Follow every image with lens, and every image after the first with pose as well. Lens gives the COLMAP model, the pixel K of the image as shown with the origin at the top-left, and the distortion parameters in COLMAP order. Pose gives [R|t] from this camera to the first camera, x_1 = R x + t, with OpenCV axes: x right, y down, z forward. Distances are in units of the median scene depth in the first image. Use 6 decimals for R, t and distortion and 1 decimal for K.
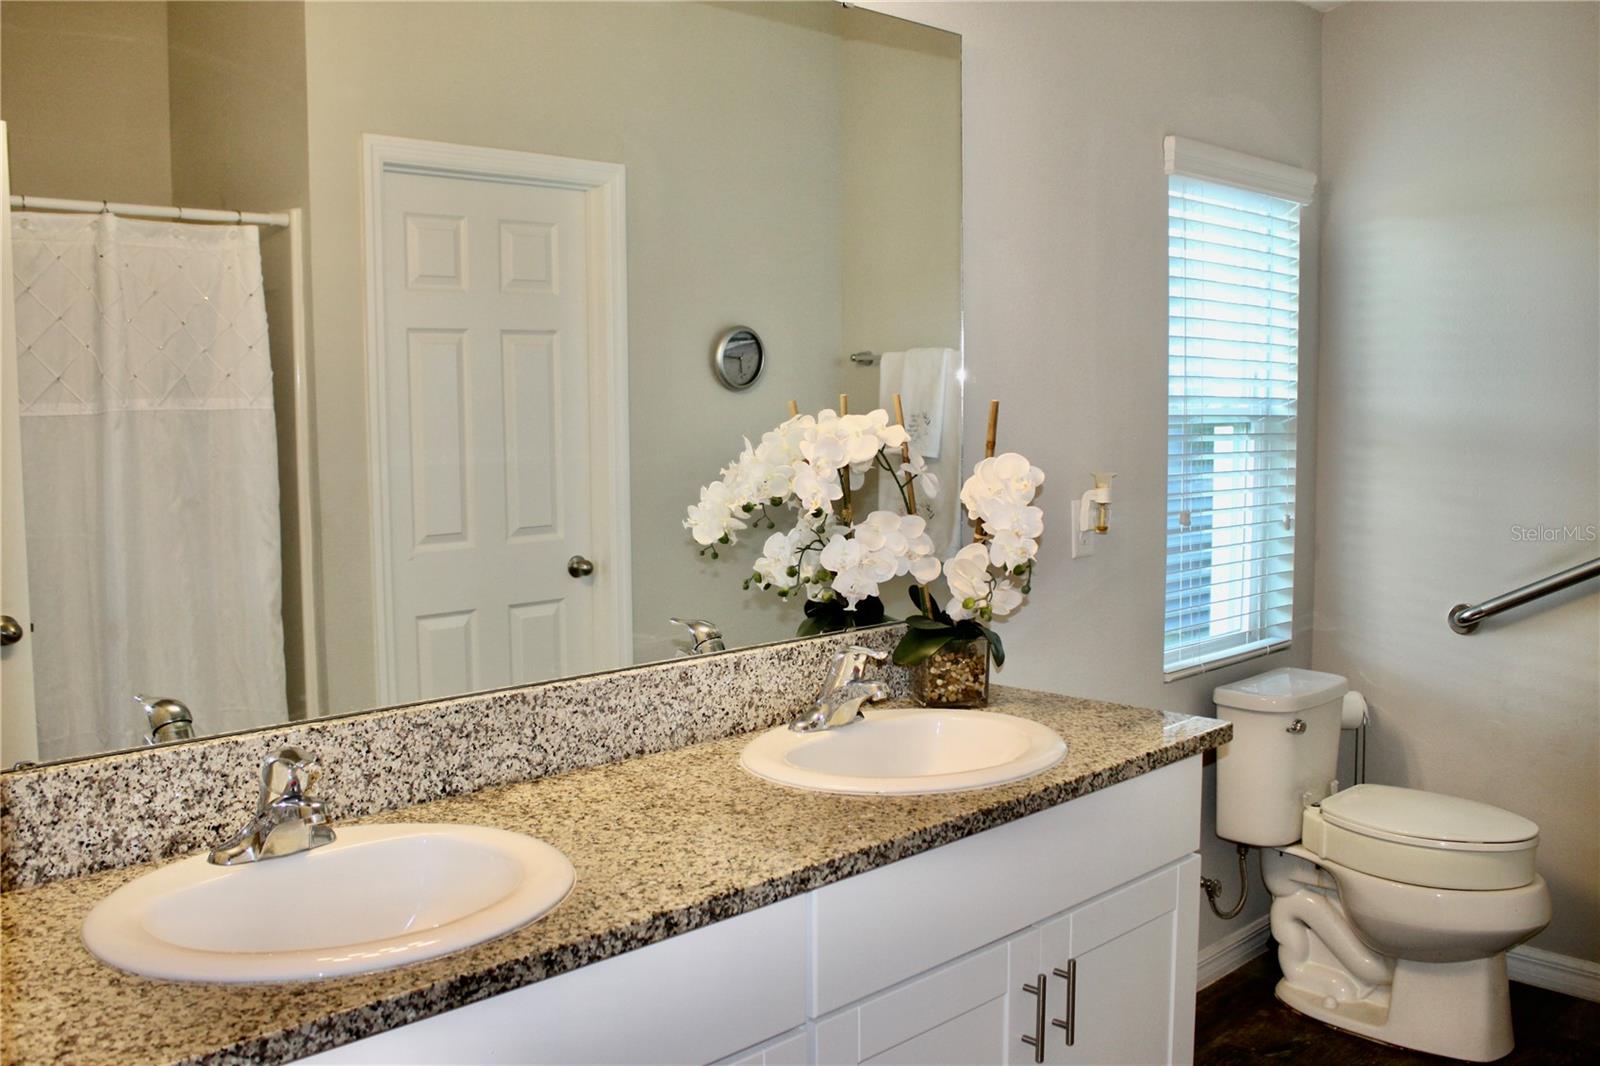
lens RADIAL K [[1466.9, 0, 806.5], [0, 1466.9, 539.7], [0, 0, 1]] dist [-0.151899, 0.154912]
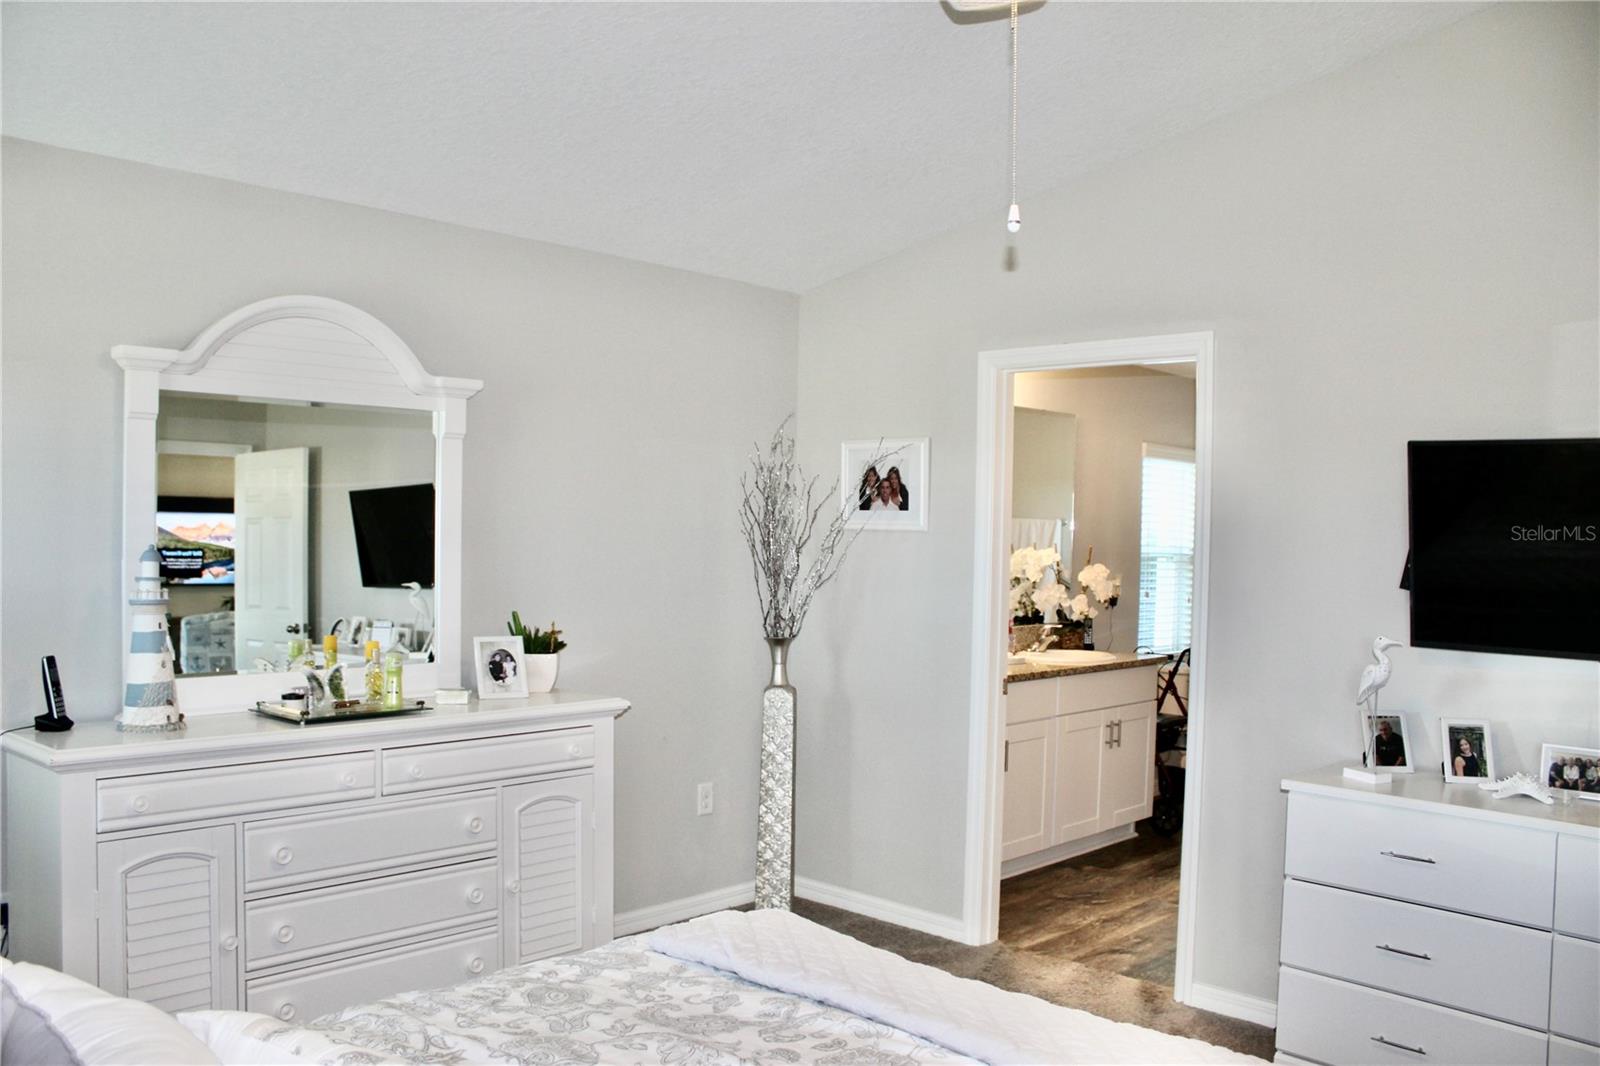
lens RADIAL K [[1321.2, 0, 799.4], [0, 1321.2, 538.1], [0, 0, 1]] dist [-0.164438, 0.142055]
pose [[0.999097, 0.035254, 0.023722, -0.520883], [-0.033103, 0.995774, -0.085667, 0.134560], [-0.026642, 0.084804, 0.996041, -1.626309]]
